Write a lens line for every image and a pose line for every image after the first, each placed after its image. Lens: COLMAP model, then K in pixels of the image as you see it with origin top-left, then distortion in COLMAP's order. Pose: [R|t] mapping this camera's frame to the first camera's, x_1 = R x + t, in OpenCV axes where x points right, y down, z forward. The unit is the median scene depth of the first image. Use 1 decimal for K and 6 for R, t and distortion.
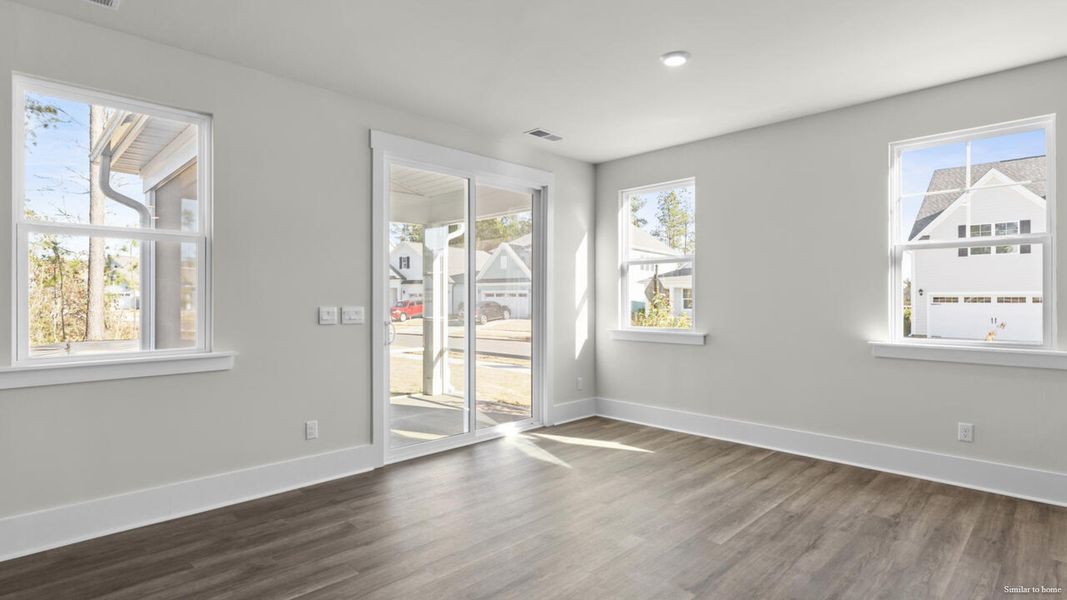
lens RADIAL K [[535.5, 0, 533.2], [0, 535.5, 294.4], [0, 0, 1]] dist [0.004000, 0.000238]
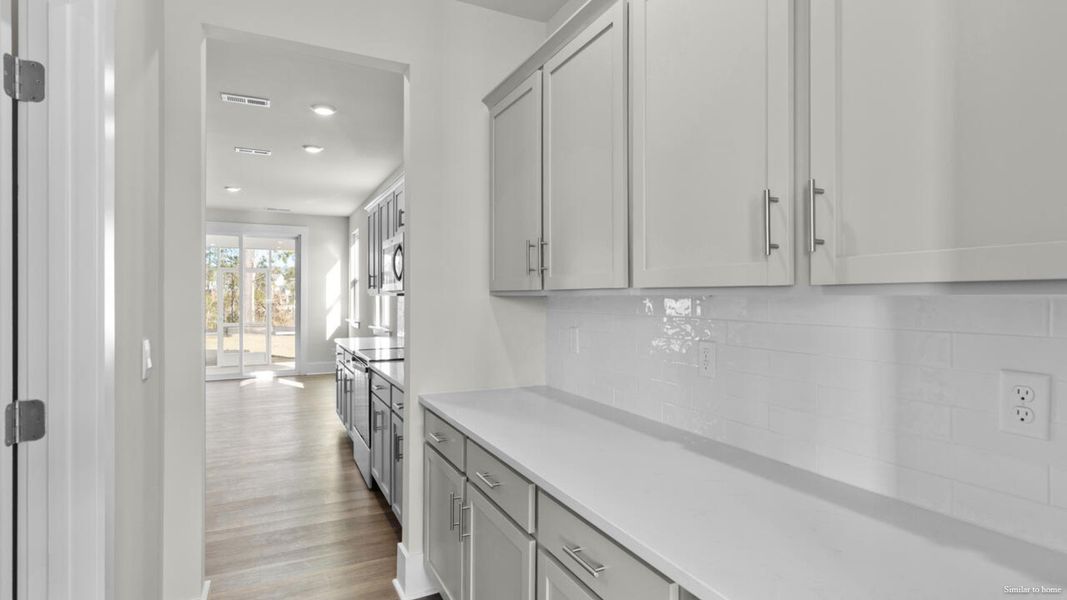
lens RADIAL K [[535.5, 0, 533.2], [0, 535.5, 294.4], [0, 0, 1]] dist [0.004000, 0.000238]
pose [[0.948677, 0.000991, -0.316244, 1.284743], [0.000002, 0.999995, 0.003138, -0.017167], [0.316246, -0.002977, 0.948673, -0.393529]]
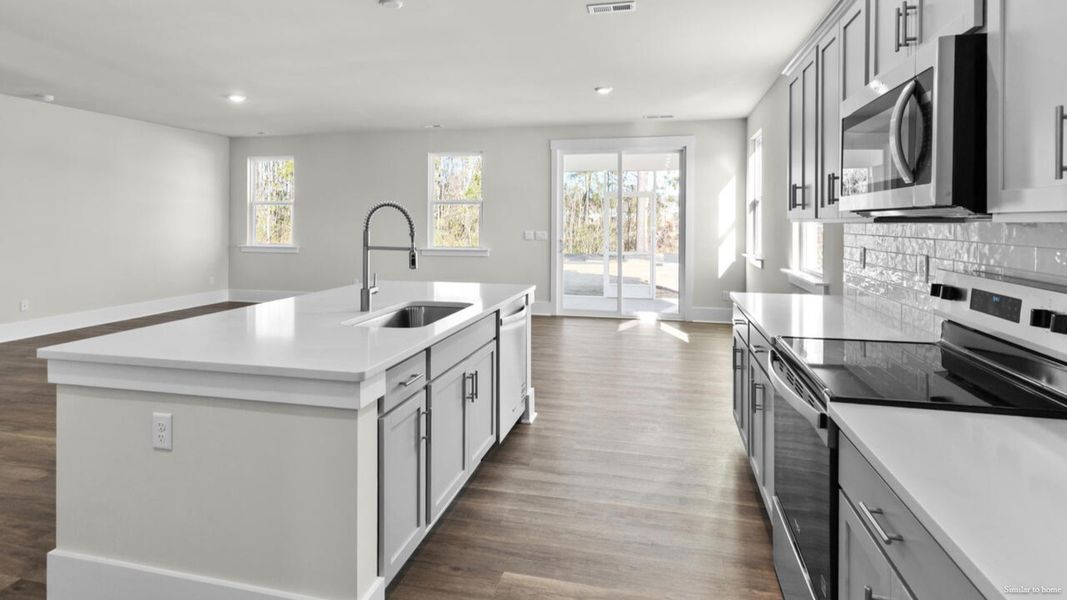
lens RADIAL K [[543.3, 0, 534.9], [0, 543.3, 223.5], [0, 0, 1]] dist [0.001834, -0.000002]
pose [[0.528231, 0.005048, -0.849086, 1.013225], [0.001932, 0.999973, 0.007147, -0.015094], [0.849099, -0.005416, 0.528207, -0.063643]]
